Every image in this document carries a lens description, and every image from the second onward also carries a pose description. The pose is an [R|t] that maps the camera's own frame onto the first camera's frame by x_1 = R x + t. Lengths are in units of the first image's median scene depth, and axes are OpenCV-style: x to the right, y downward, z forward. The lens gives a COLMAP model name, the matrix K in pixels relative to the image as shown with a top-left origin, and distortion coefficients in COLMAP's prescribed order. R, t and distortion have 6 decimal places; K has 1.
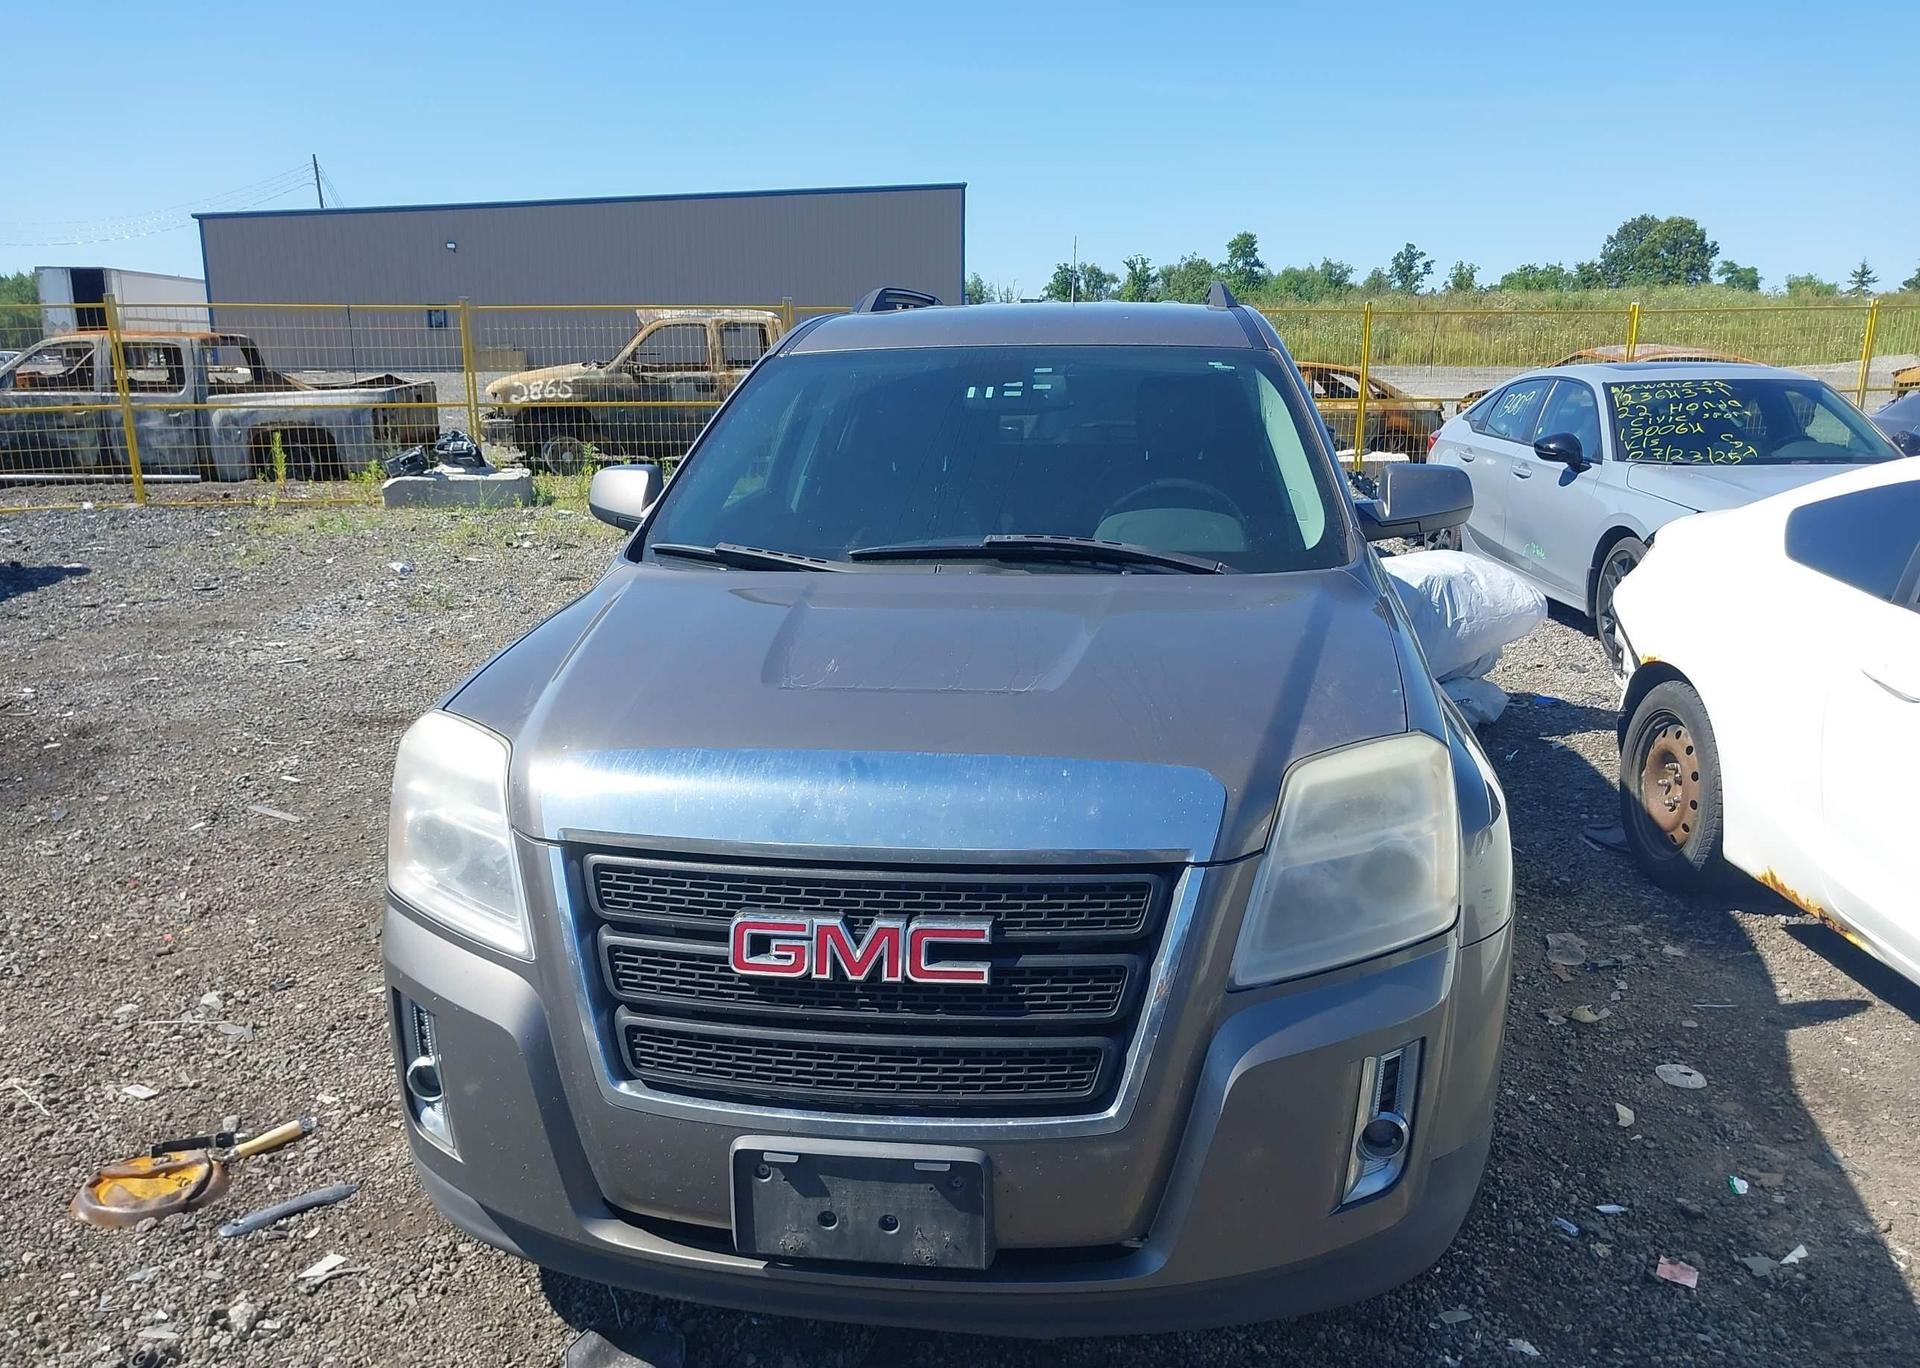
lens RADIAL K [[1540.8, 0, 960.0], [0, 1540.8, 684.0], [0, 0, 1]] dist [0.020440, -0.038724]
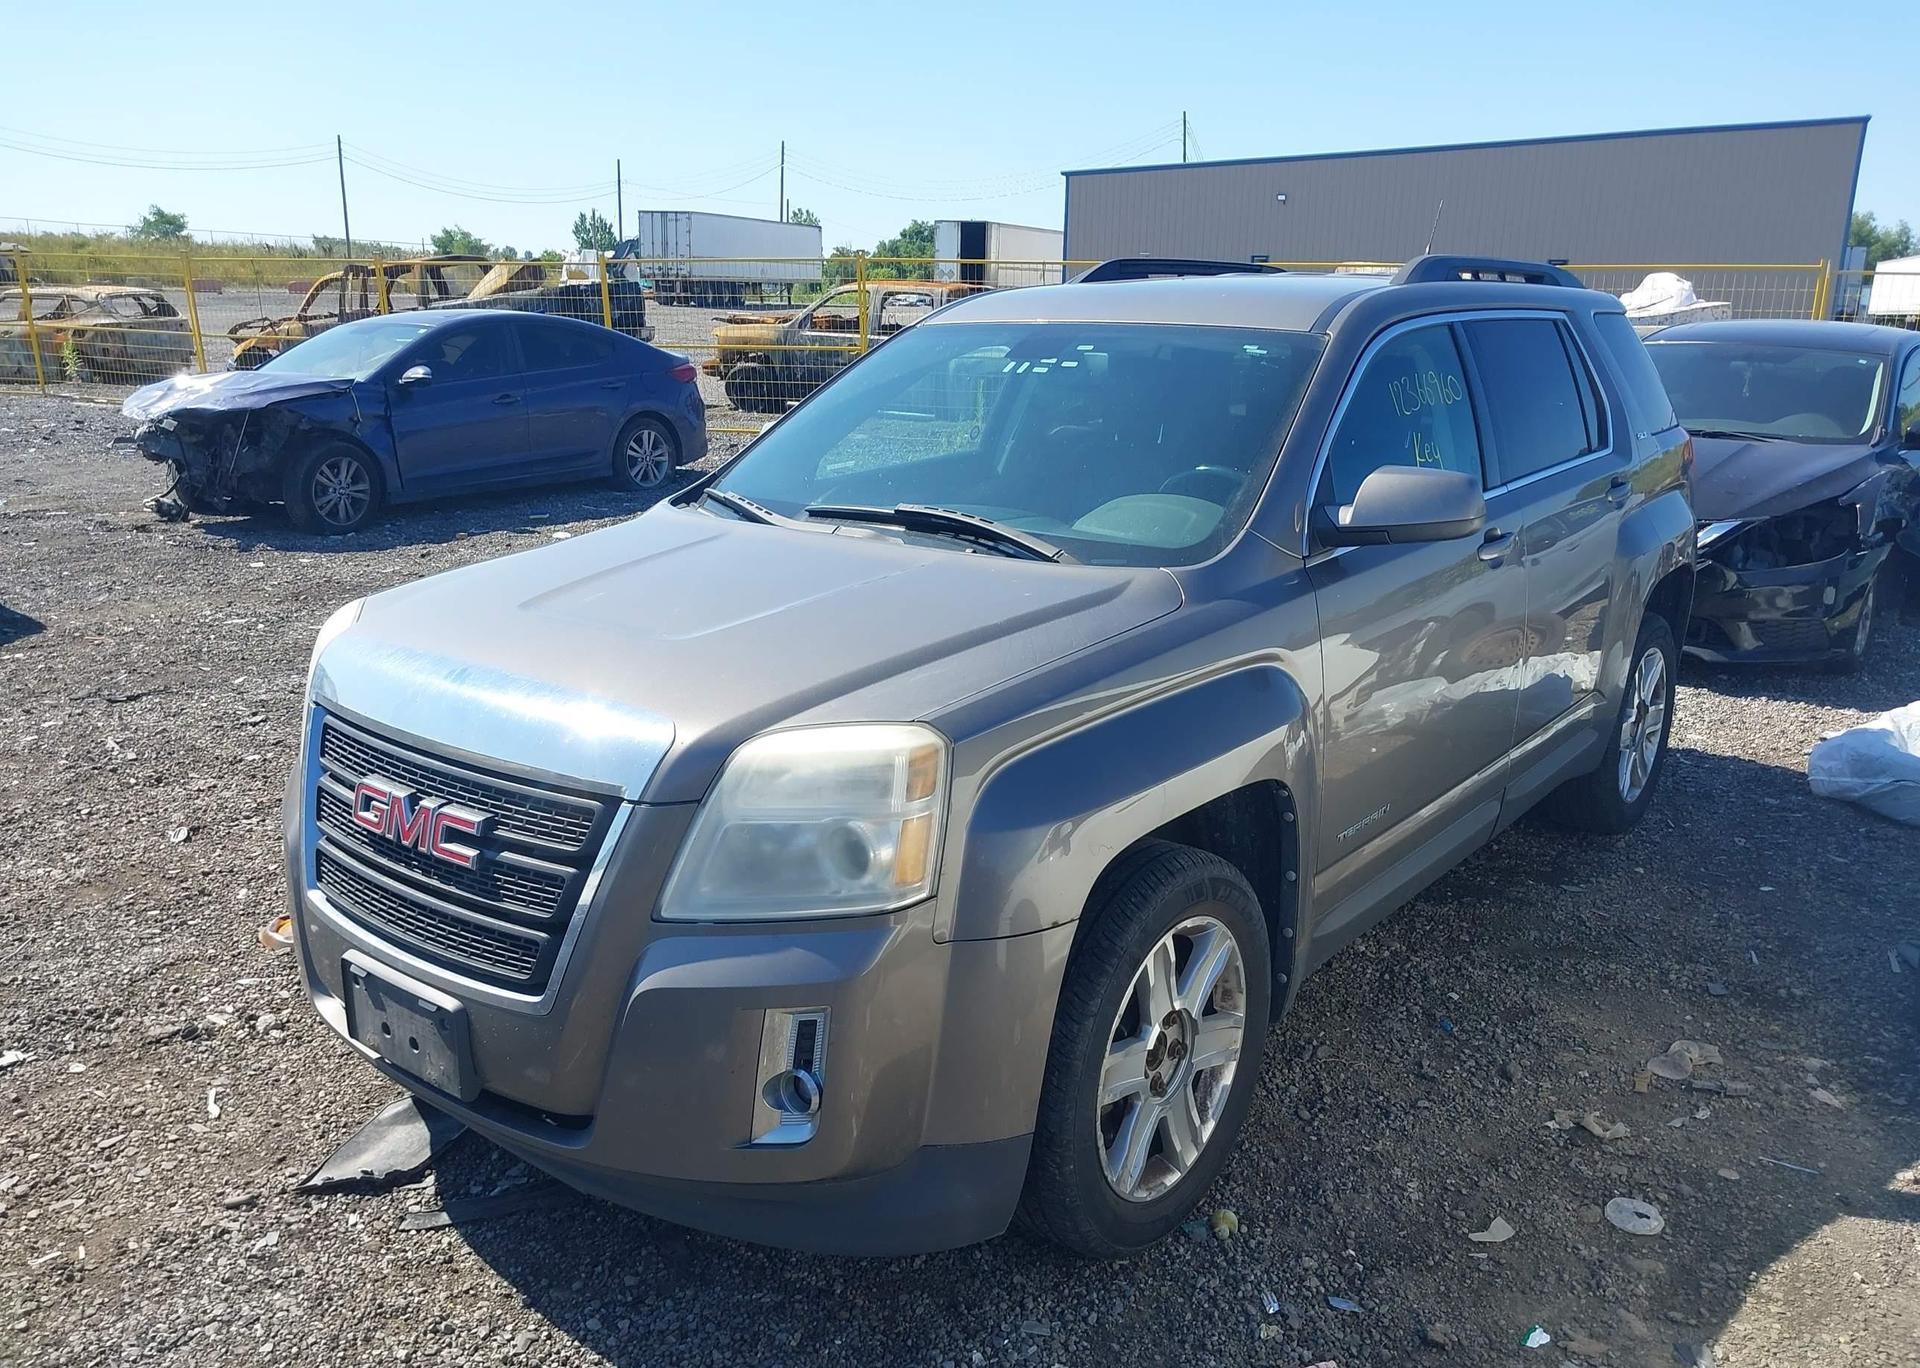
lens RADIAL K [[1502.2, 0, 960.4], [0, 1502.2, 787.5], [0, 0, 1]] dist [0.040734, 0.004724]
pose [[0.871968, 0.177219, -0.456362, 0.842728], [-0.133974, 0.982976, 0.125737, -0.061618], [0.470875, -0.048498, 0.880866, 0.150473]]
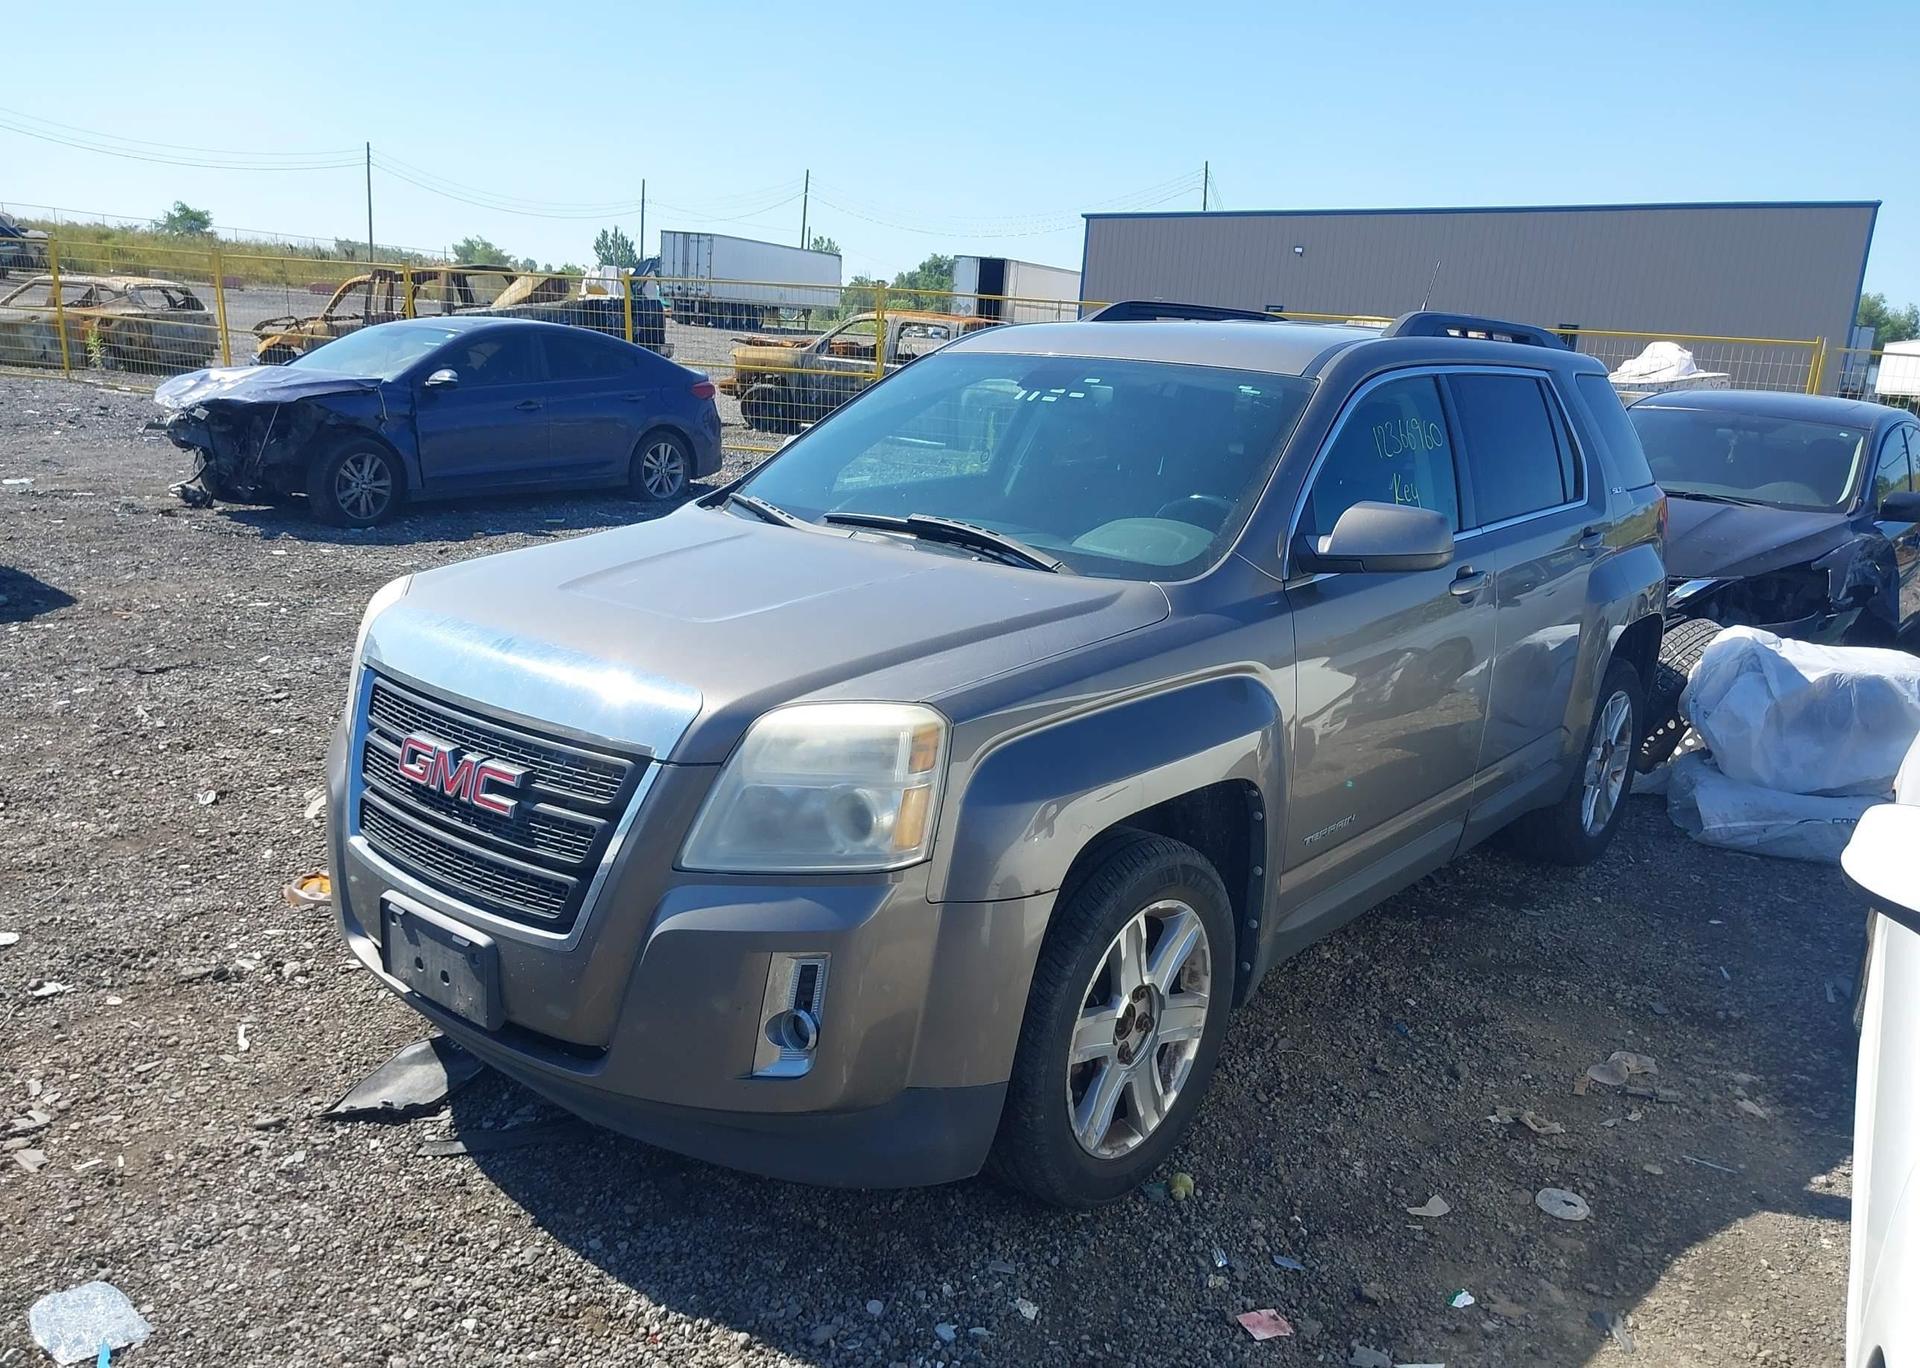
lens RADIAL K [[1506.7, 0, 960.9], [0, 1506.7, 765.6], [0, 0, 1]] dist [0.054549, -0.008248]
pose [[0.864942, 0.203918, -0.458576, 0.903125], [-0.182508, 0.978976, 0.091091, -0.033371], [0.467510, 0.004905, 0.883974, 0.041806]]
